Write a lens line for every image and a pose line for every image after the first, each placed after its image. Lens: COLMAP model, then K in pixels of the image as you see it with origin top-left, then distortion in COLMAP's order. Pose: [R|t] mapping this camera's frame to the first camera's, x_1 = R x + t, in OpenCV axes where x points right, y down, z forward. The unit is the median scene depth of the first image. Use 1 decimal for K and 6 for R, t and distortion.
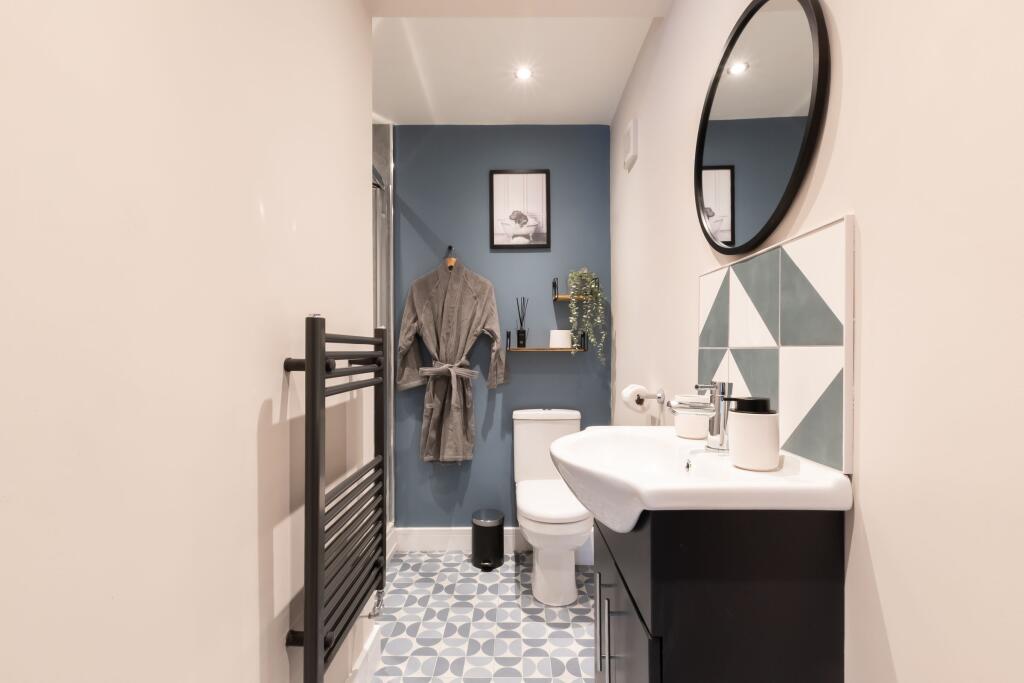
lens RADIAL K [[454.8, 0, 512.9], [0, 454.8, 347.2], [0, 0, 1]] dist [0.003291, 0.000509]
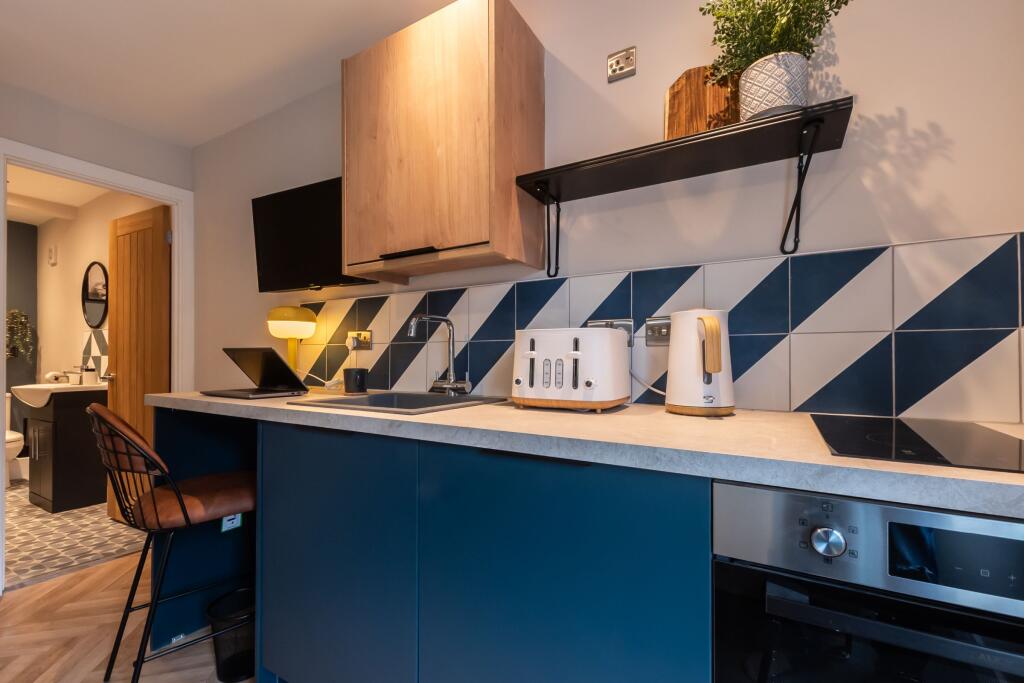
lens RADIAL K [[454.8, 0, 512.5], [0, 454.8, 351.9], [0, 0, 1]] dist [0.003291, 0.000509]
pose [[0.515109, 0.009231, 0.857075, -0.525582], [-0.004265, 0.999957, -0.008207, -0.009120], [-0.857114, 0.000572, 0.515127, -2.221576]]
